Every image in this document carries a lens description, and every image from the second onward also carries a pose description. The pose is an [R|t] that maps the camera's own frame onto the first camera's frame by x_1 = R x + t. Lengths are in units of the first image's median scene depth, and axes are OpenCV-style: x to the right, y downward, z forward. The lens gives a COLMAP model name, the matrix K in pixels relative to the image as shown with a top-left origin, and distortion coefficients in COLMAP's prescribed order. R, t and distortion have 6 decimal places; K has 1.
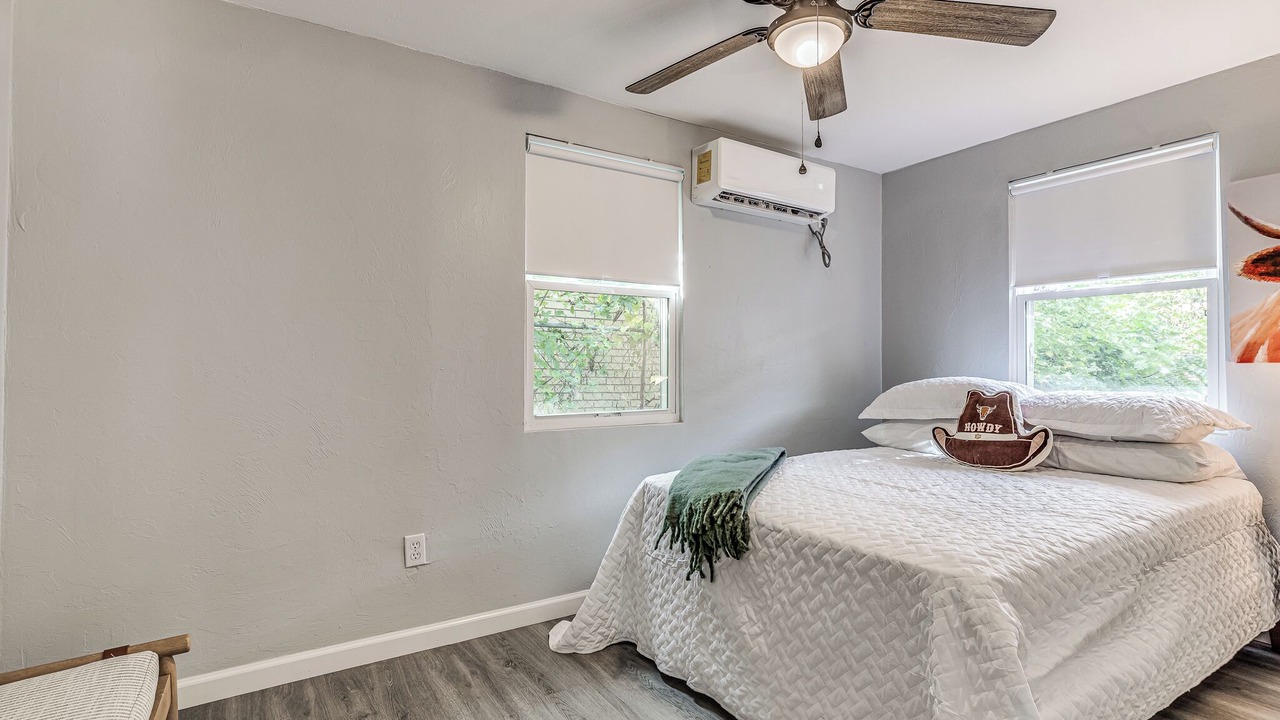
lens RADIAL K [[623.9, 0, 706.6], [0, 623.9, 353.5], [0, 0, 1]] dist [0.002044, 0.000250]
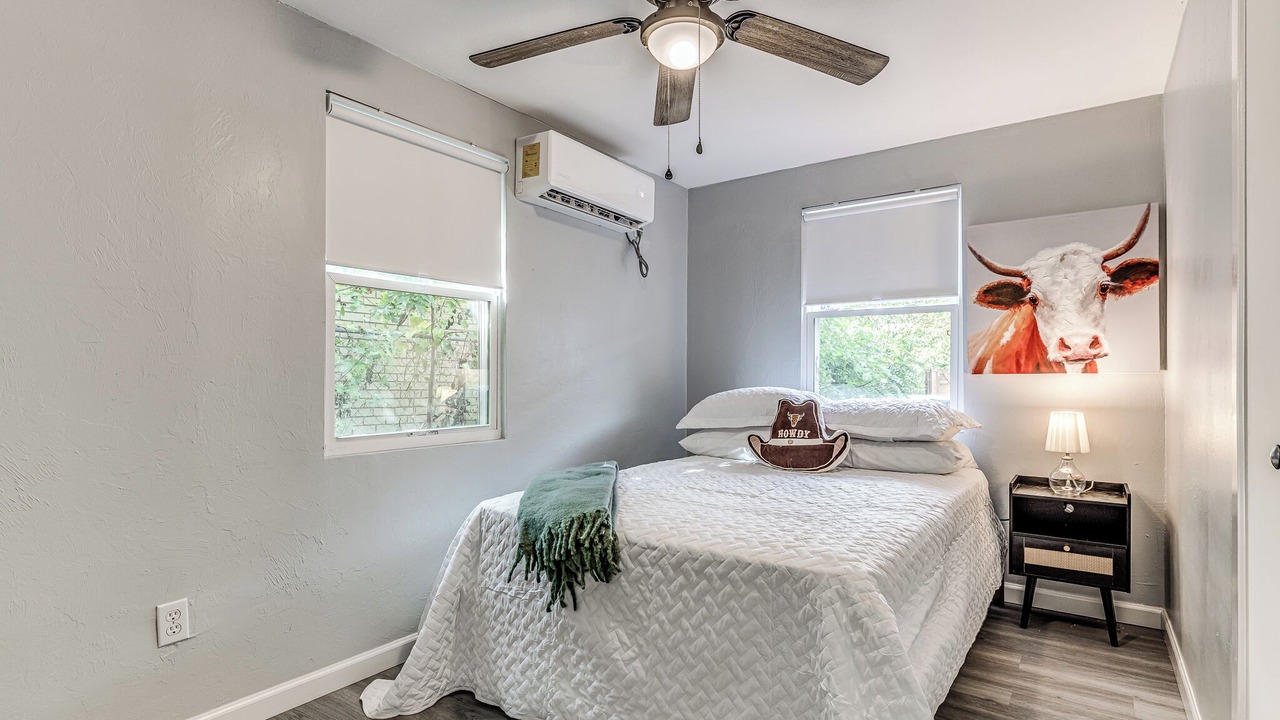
lens RADIAL K [[623.9, 0, 649.2], [0, 623.9, 371.9], [0, 0, 1]] dist [0.002044, 0.000250]
pose [[0.932714, 0.002001, 0.360612, -0.190503], [-0.006266, 0.999924, 0.010657, 0.001813], [-0.360563, -0.012200, 0.932655, 0.087067]]
